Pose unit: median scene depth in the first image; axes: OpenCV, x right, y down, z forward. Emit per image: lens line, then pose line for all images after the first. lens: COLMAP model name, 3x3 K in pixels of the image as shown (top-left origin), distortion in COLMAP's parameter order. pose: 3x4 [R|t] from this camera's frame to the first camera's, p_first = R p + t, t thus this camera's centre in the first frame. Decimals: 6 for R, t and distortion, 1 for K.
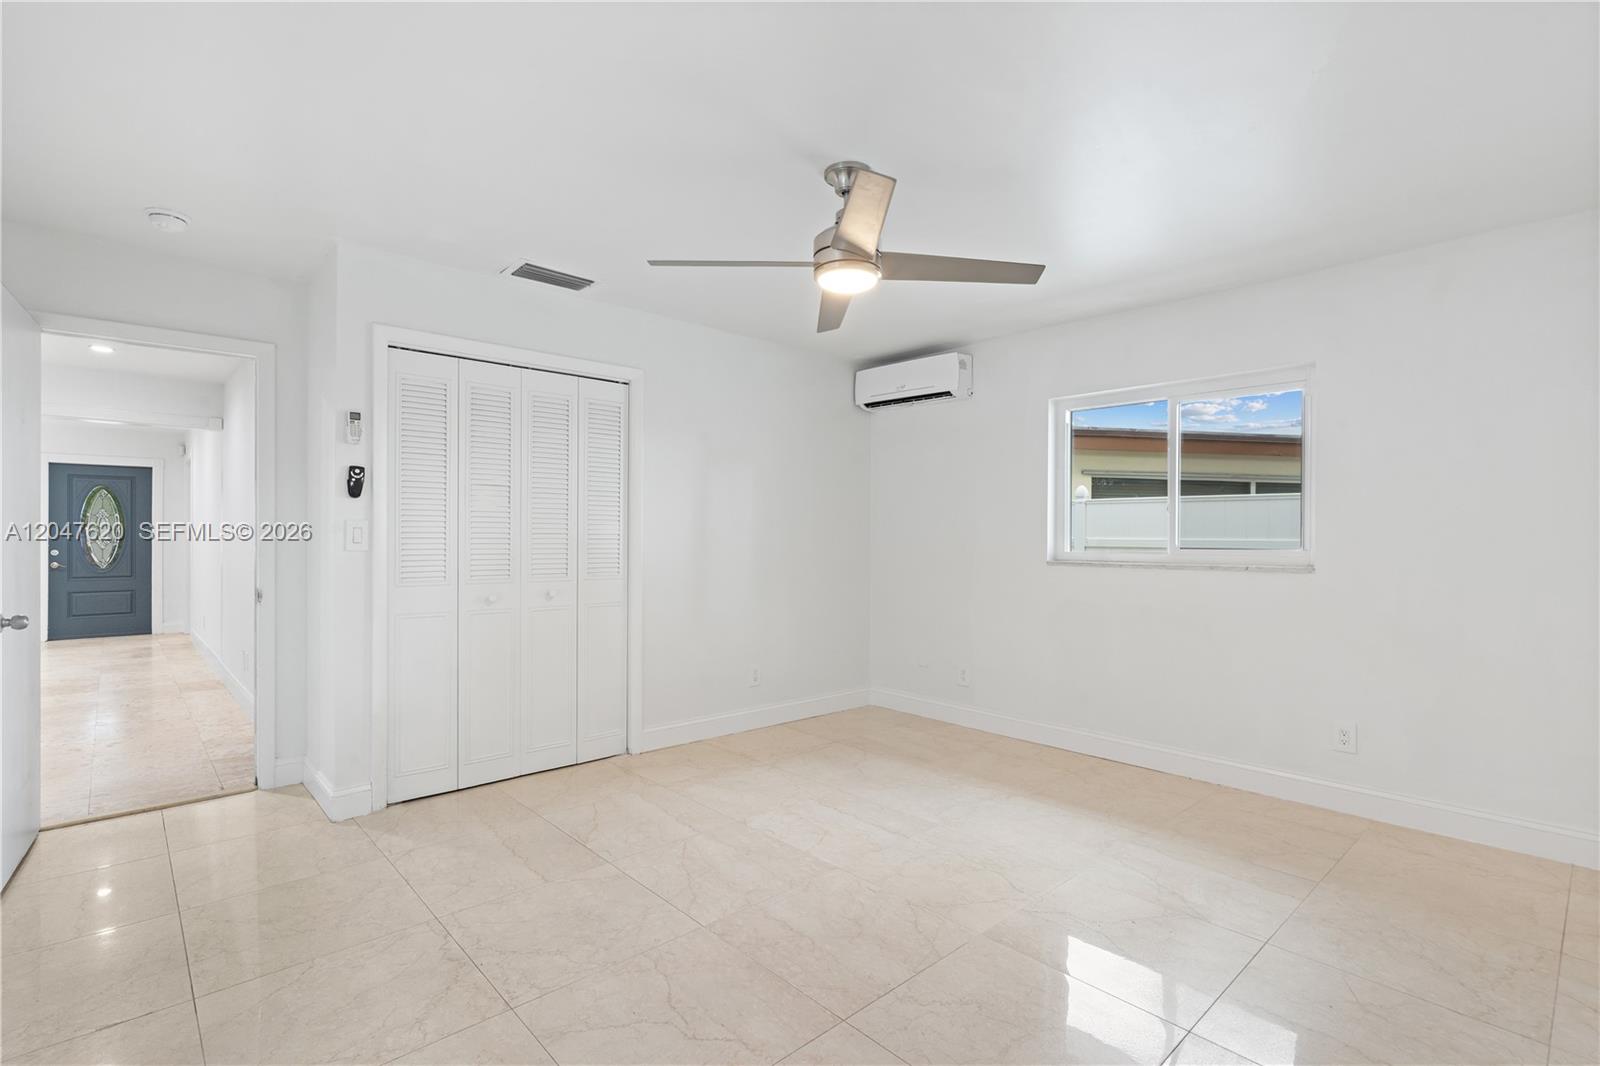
lens RADIAL K [[754.3, 0, 801.5], [0, 754.3, 539.4], [0, 0, 1]] dist [-0.016148, 0.007545]
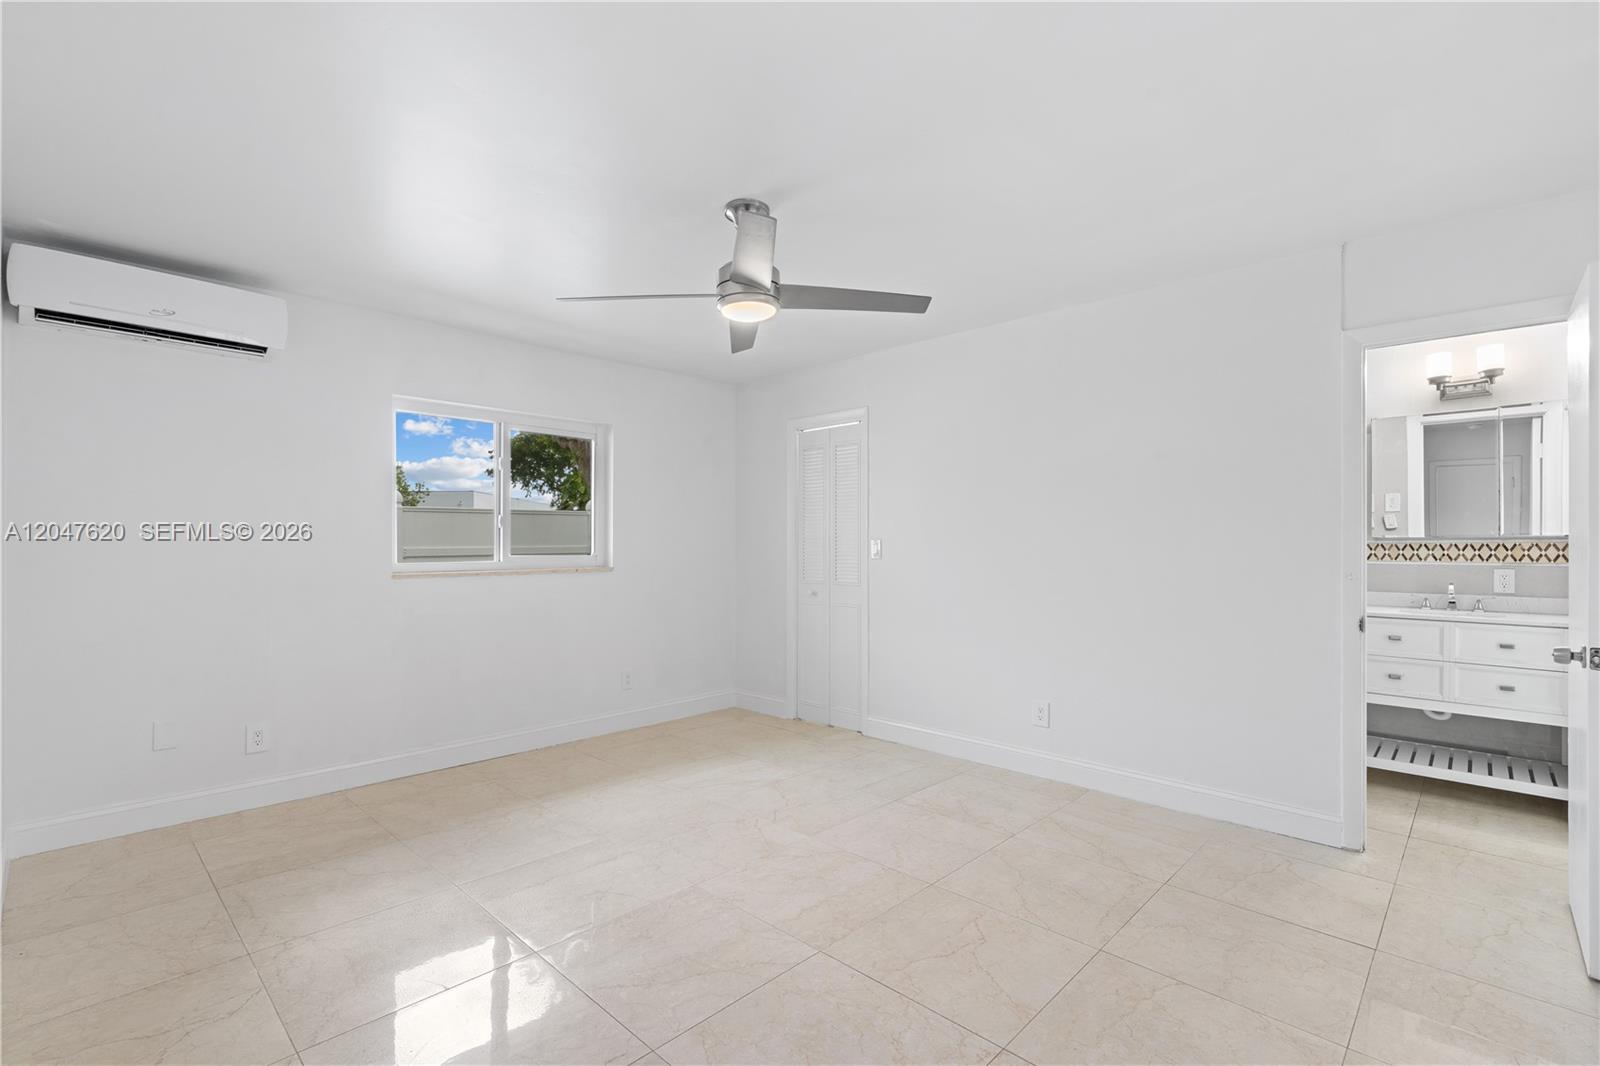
lens RADIAL K [[726.5, 0, 792.8], [0, 726.5, 528.3], [0, 0, 1]] dist [-0.010643, 0.005262]
pose [[-0.059225, 0.013432, 0.998154, -0.855867], [0.003907, 0.999905, -0.013224, -0.018830], [-0.998237, 0.003117, -0.059272, 0.864055]]
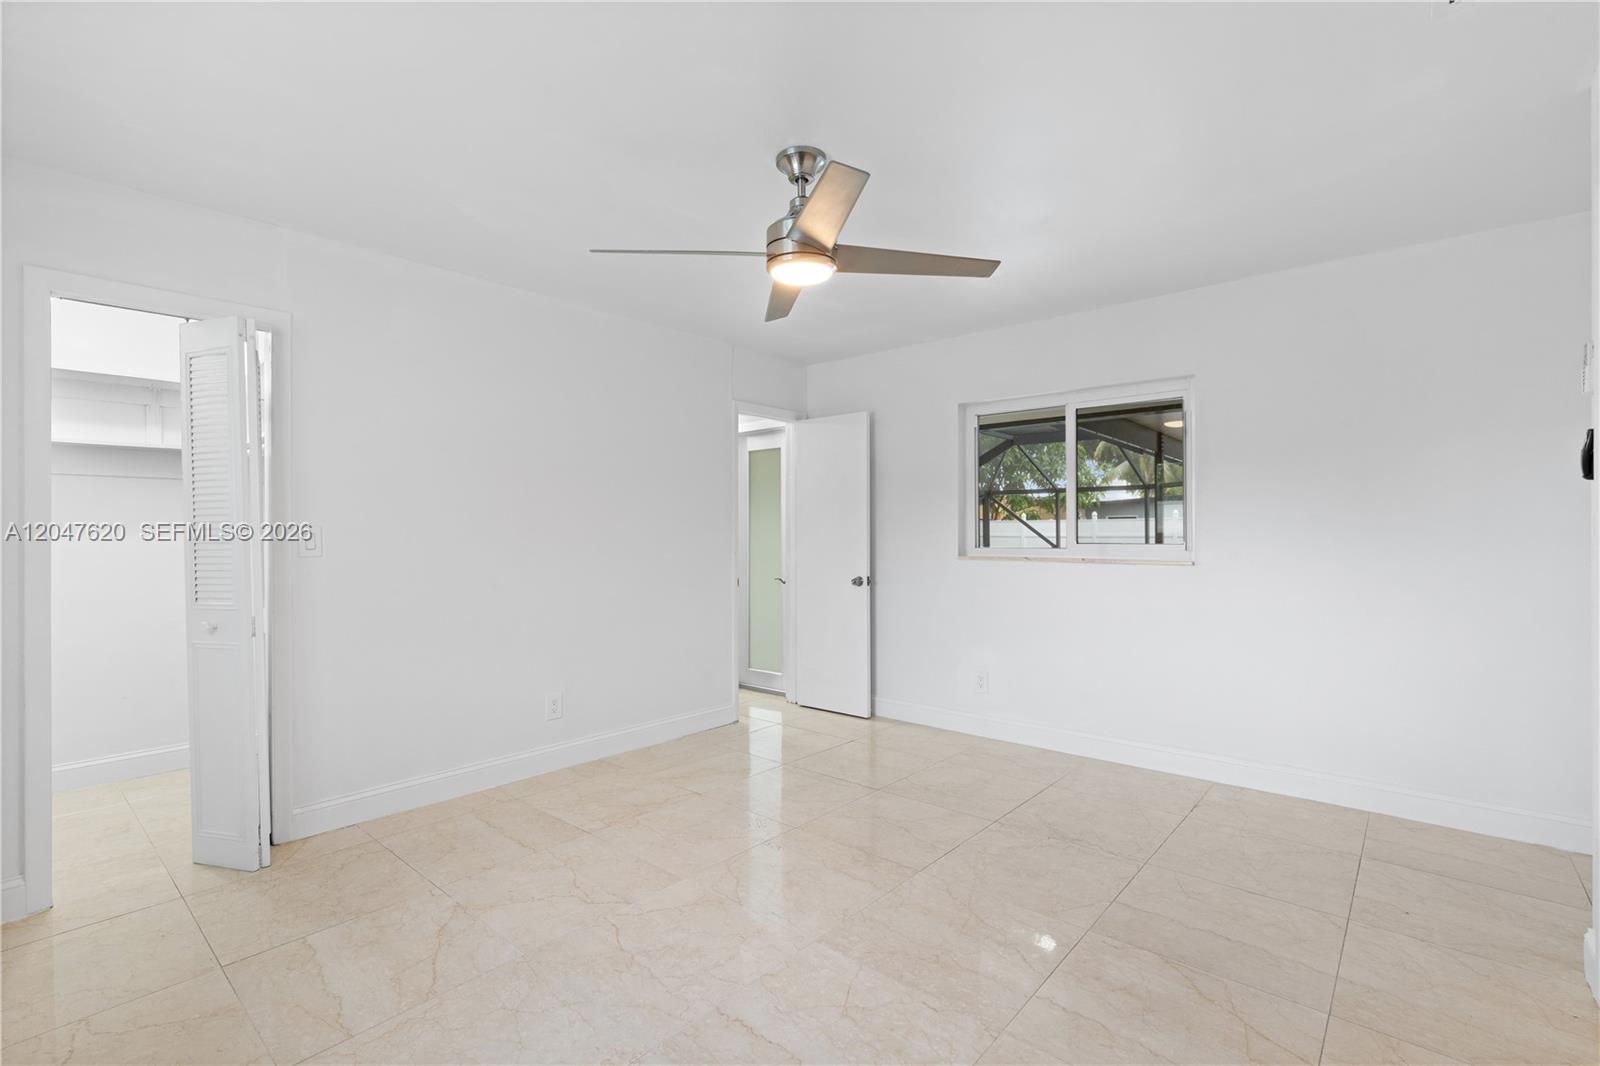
lens RADIAL K [[726.5, 0, 792.8], [0, 726.5, 528.3], [0, 0, 1]] dist [-0.010643, 0.005262]
pose [[-0.994750, -0.000785, -0.102330, 0.147084], [-0.000840, 1.000000, 0.000493, -0.017860], [0.102330, 0.000576, -0.994750, 1.673316]]
